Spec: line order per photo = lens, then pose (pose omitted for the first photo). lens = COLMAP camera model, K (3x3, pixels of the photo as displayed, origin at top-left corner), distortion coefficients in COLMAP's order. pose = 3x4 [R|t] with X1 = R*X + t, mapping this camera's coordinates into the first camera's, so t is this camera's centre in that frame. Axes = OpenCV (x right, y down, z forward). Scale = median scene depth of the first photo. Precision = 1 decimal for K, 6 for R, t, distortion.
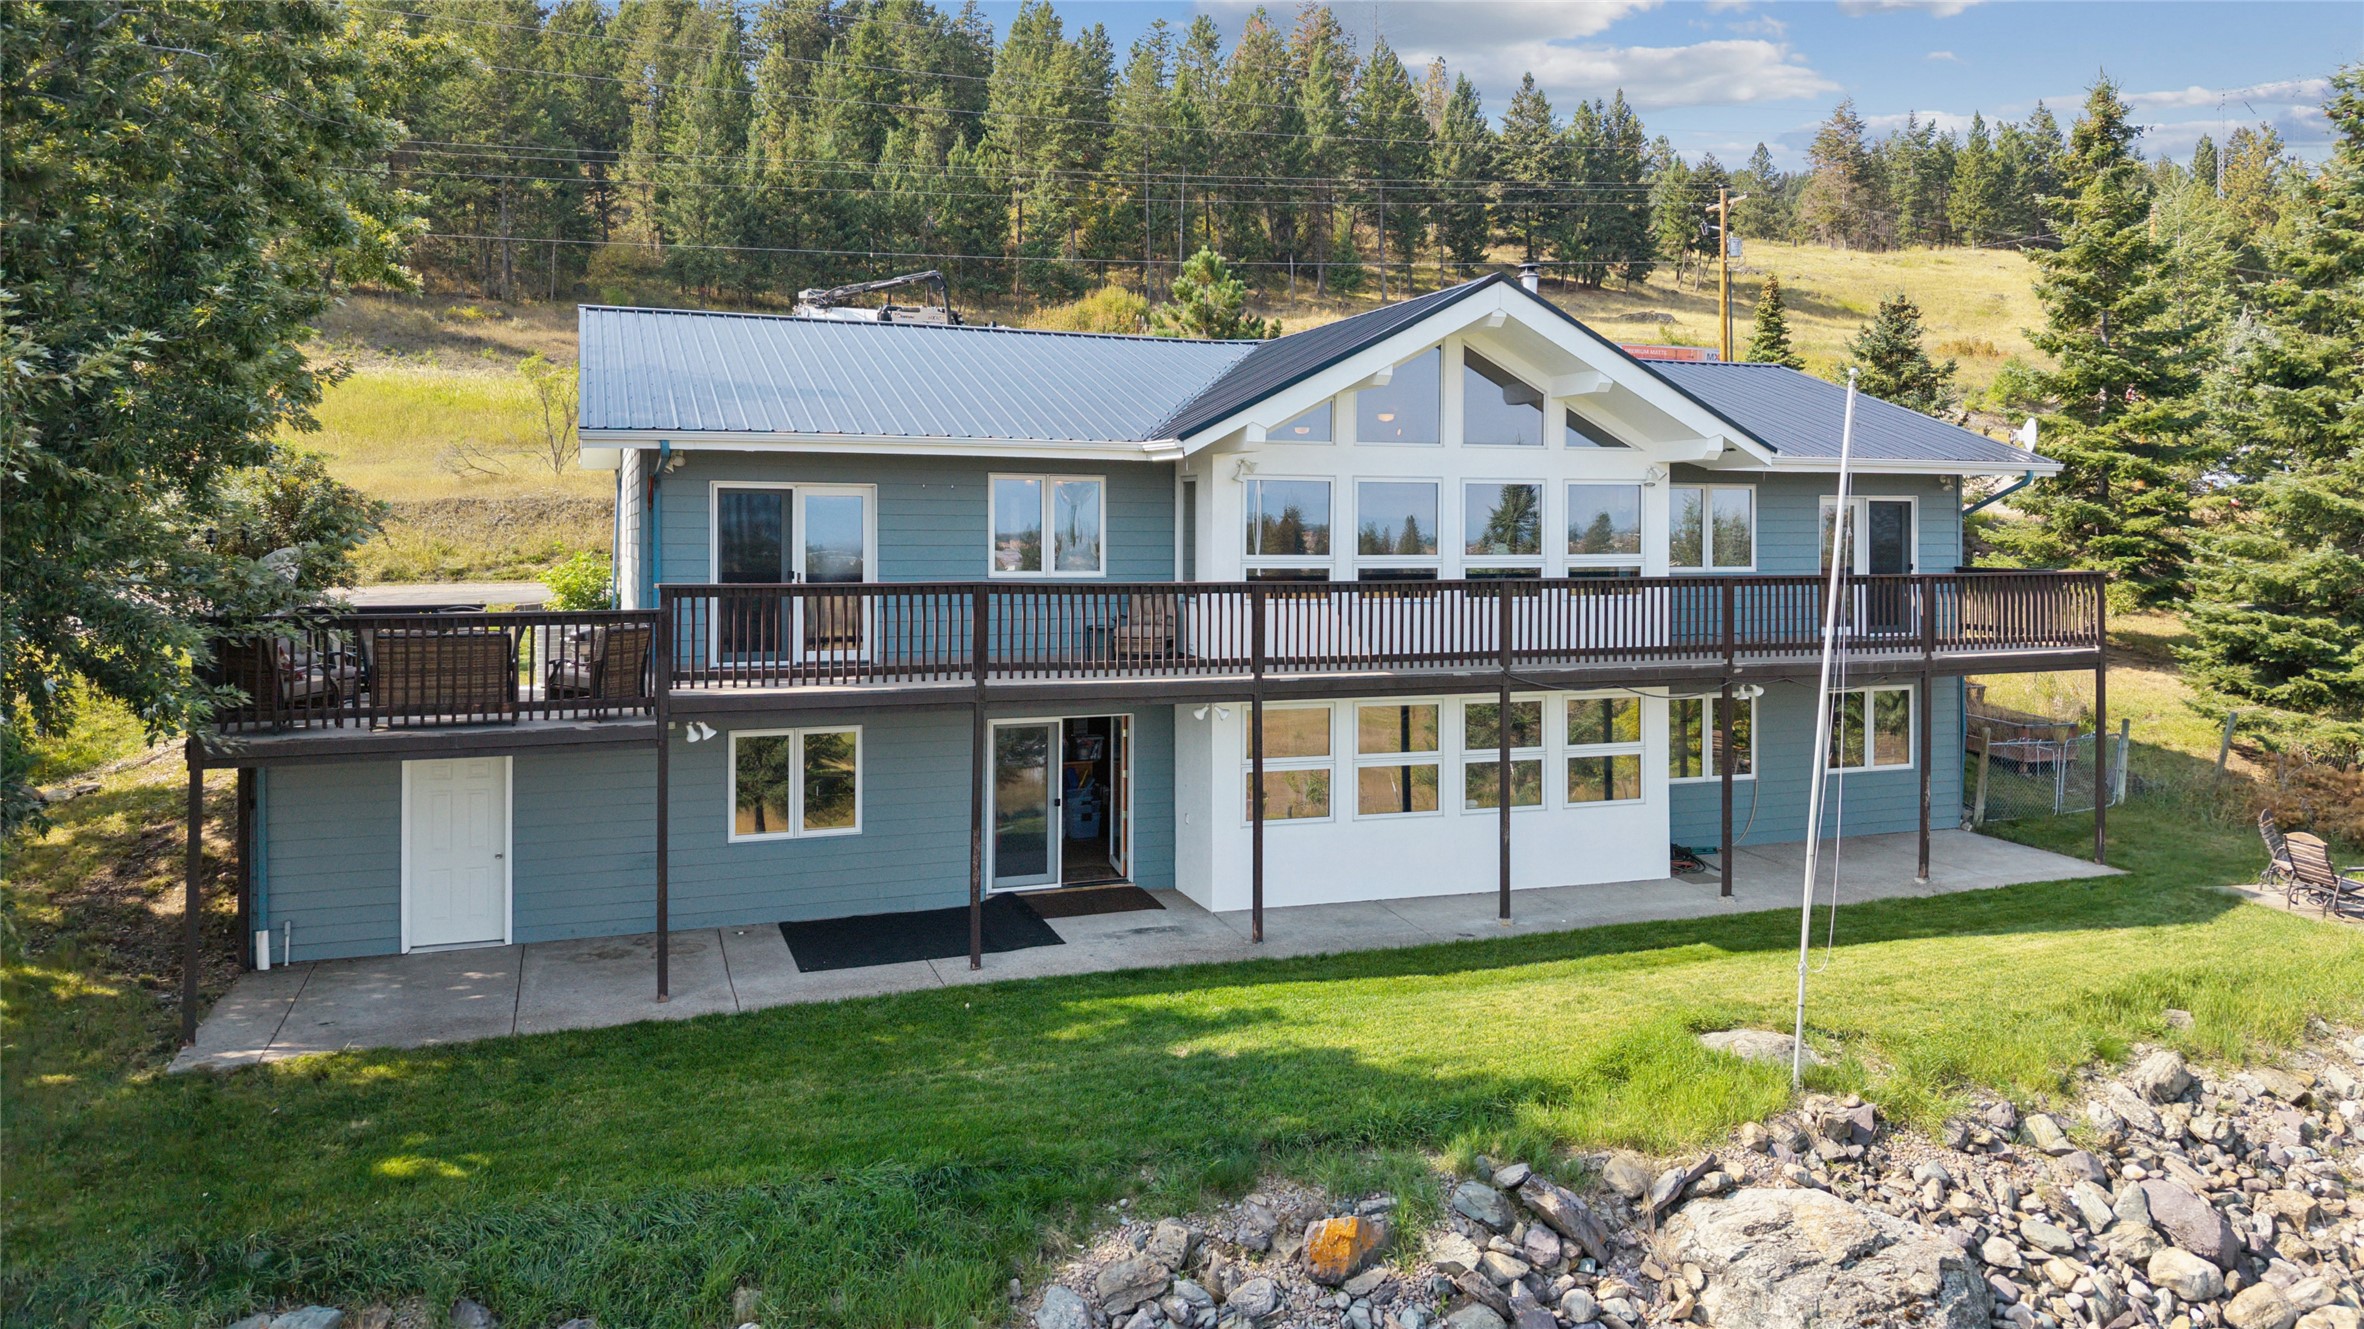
lens RADIAL K [[1626.1, 0, 1190.8], [0, 1626.1, 543.5], [0, 0, 1]] dist [0.007493, 0.002442]
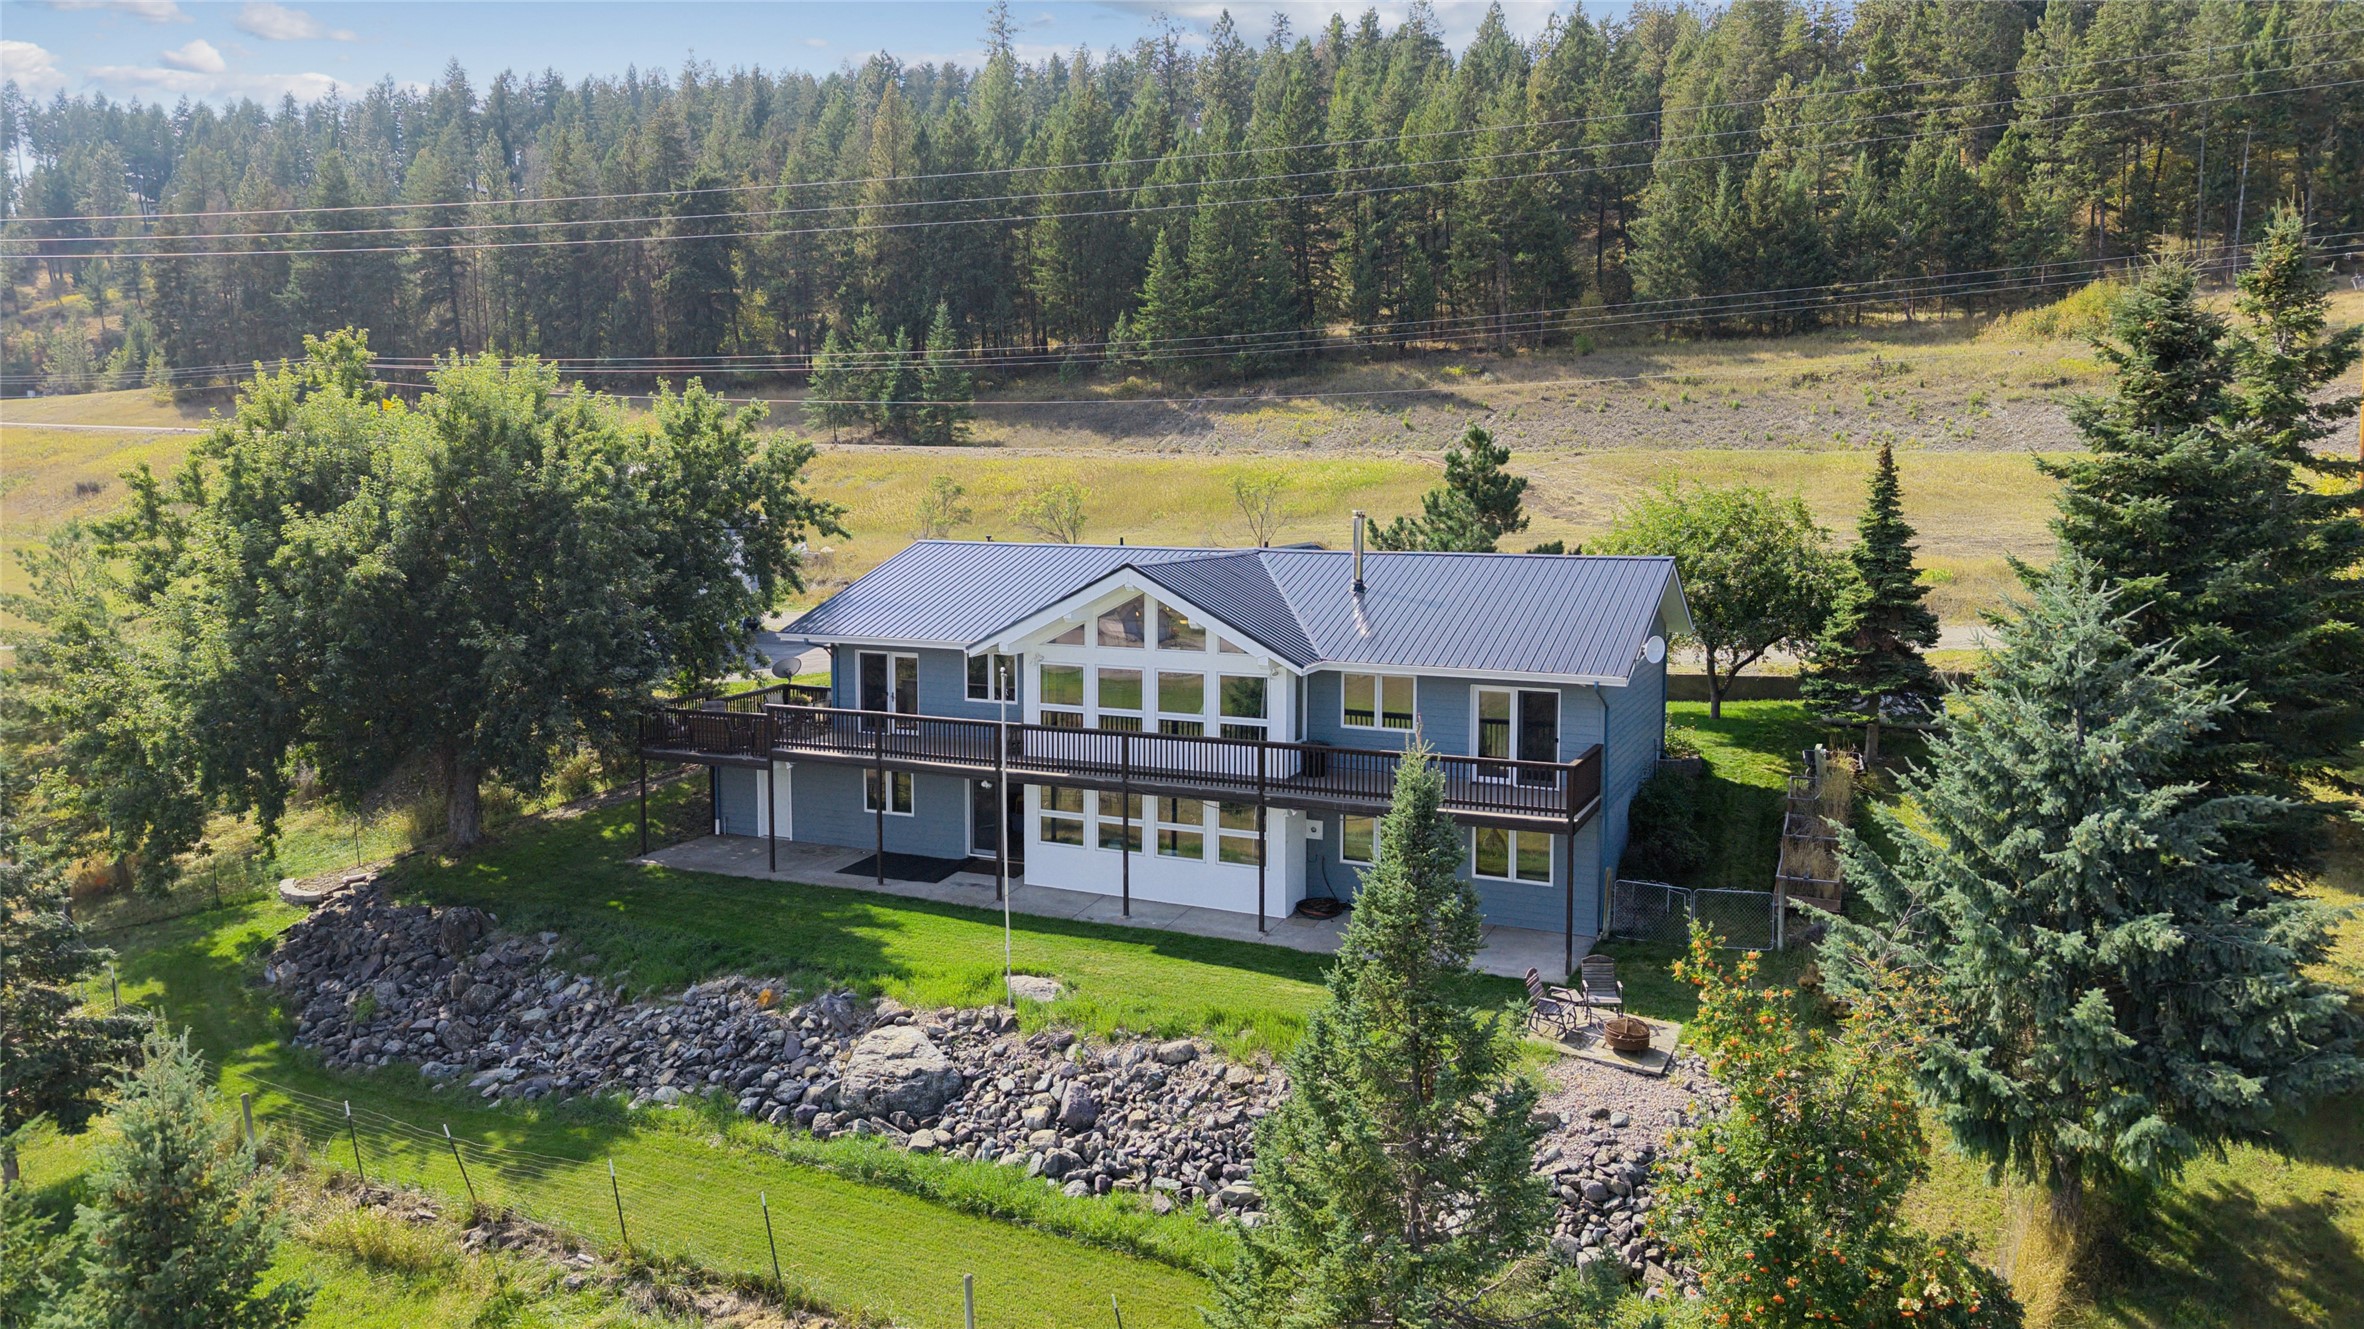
lens RADIAL K [[1581.6, 0, 1197.6], [0, 1581.6, 651.2], [0, 0, 1]] dist [0.053479, -0.099868]
pose [[0.704559, 0.076920, -0.705464, 1.395314], [-0.002622, 0.994384, 0.105803, -0.238765], [0.709640, -0.072695, 0.700804, -0.158746]]
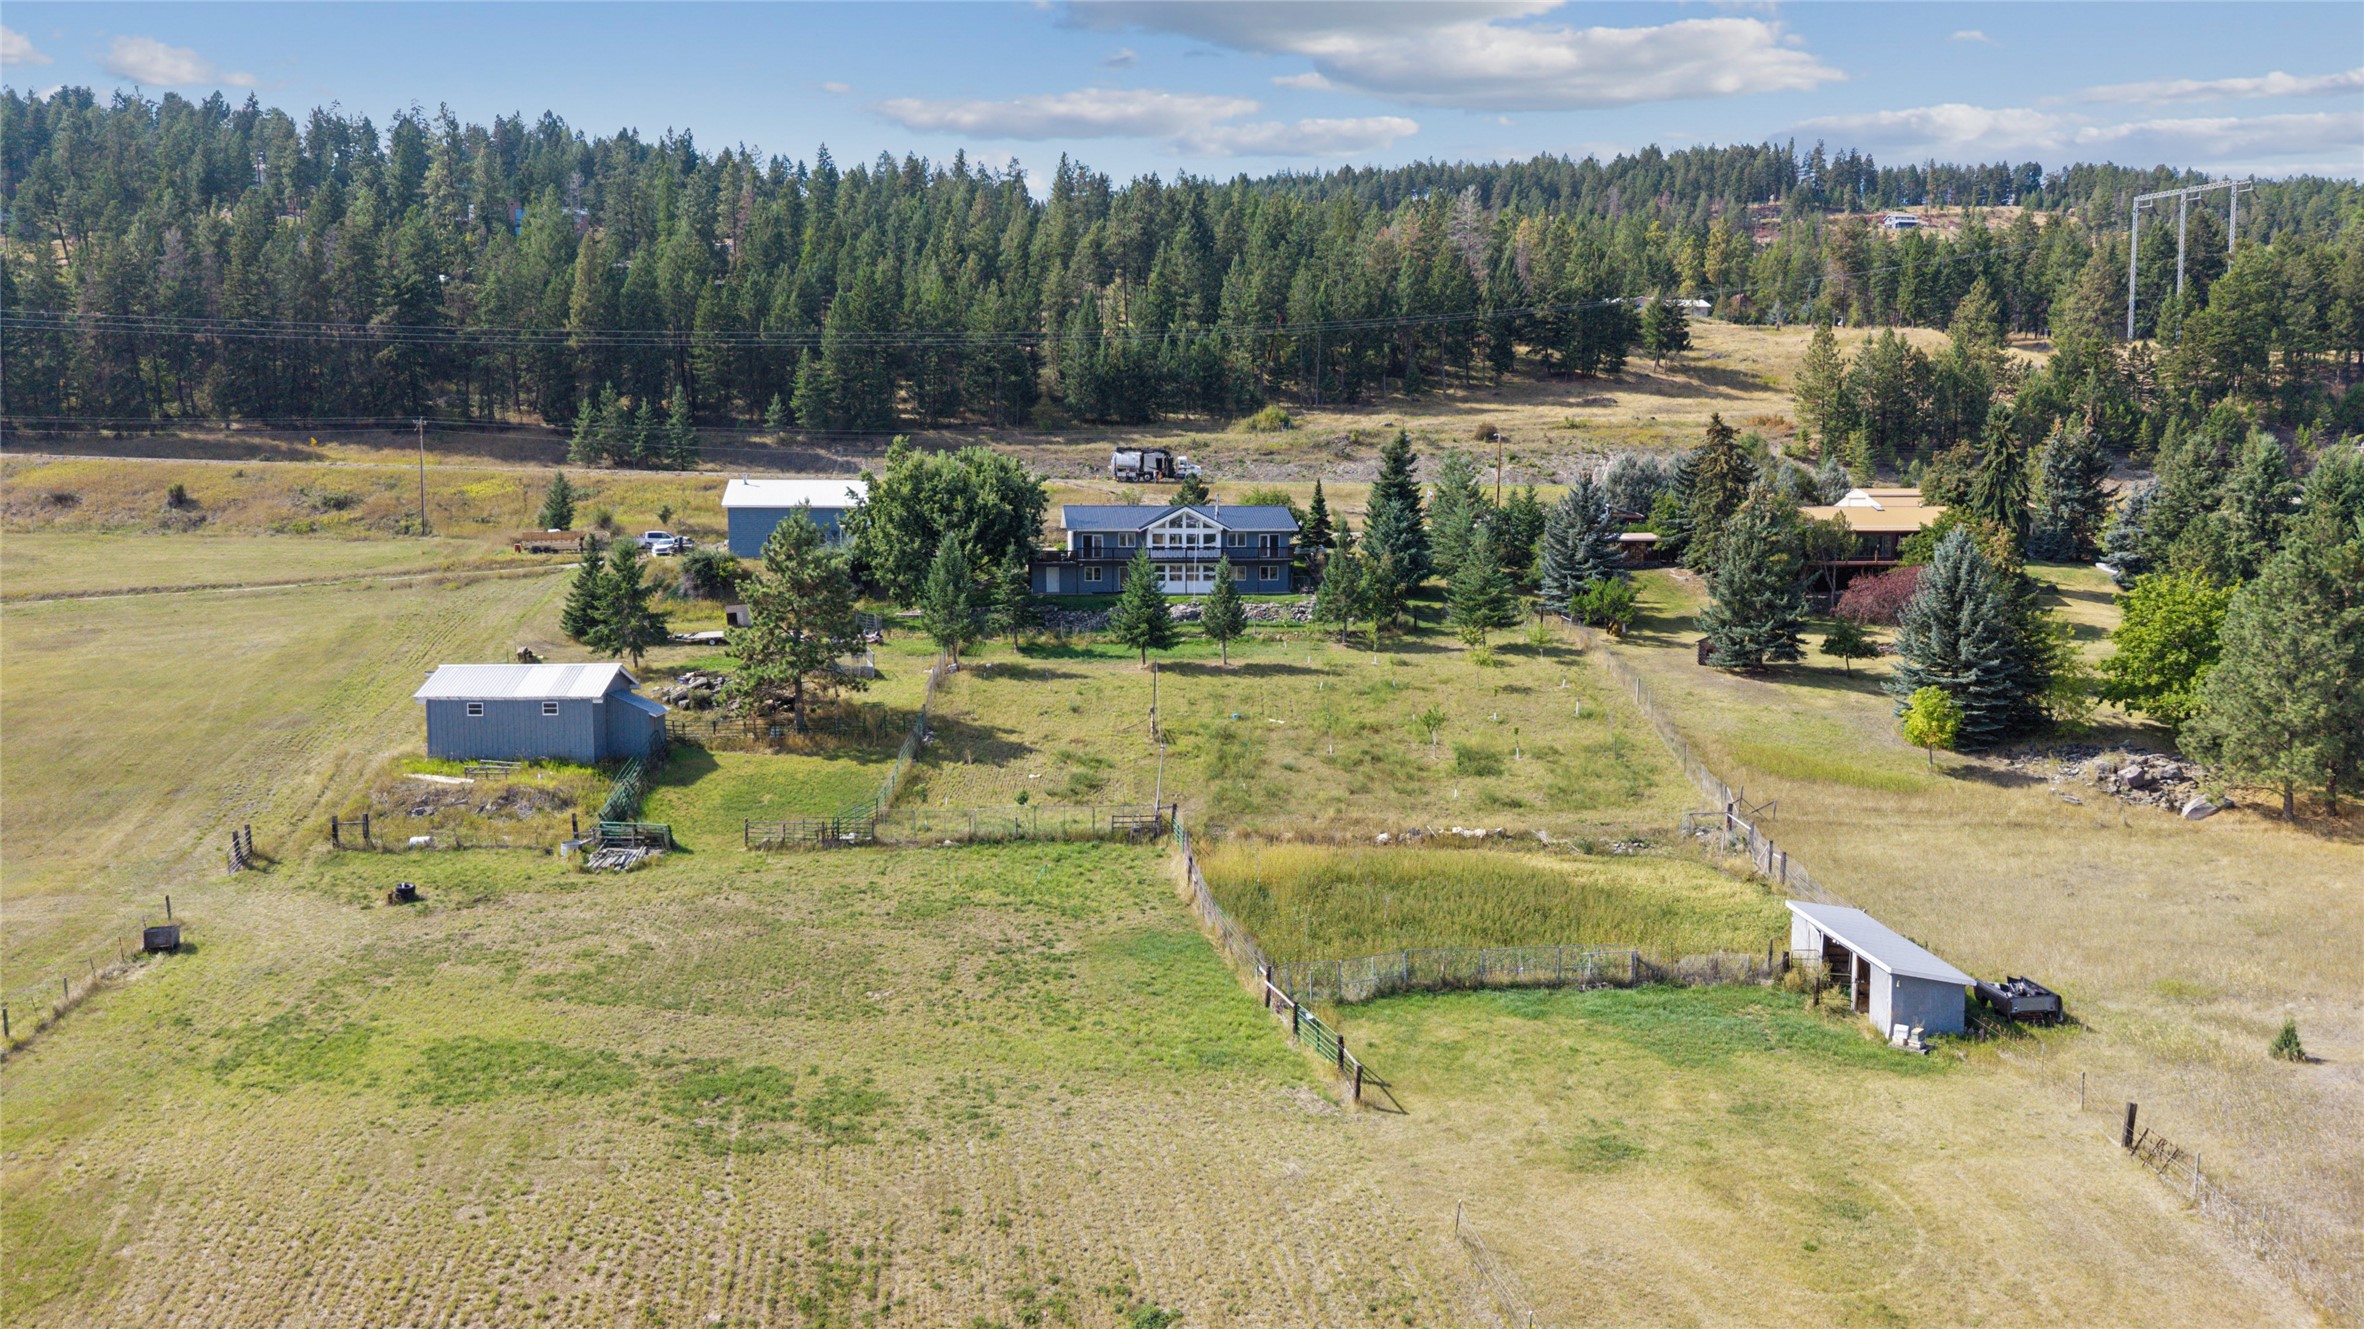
lens RADIAL K [[1562.3, 0, 1187.5], [0, 1562.3, 739.1], [0, 0, 1]] dist [0.004777, -0.003779]
pose [[0.974428, 0.030817, -0.222577, 1.674145], [0.000692, 0.990135, 0.140118, -0.102956], [0.224699, -0.136689, 0.964793, -5.504664]]
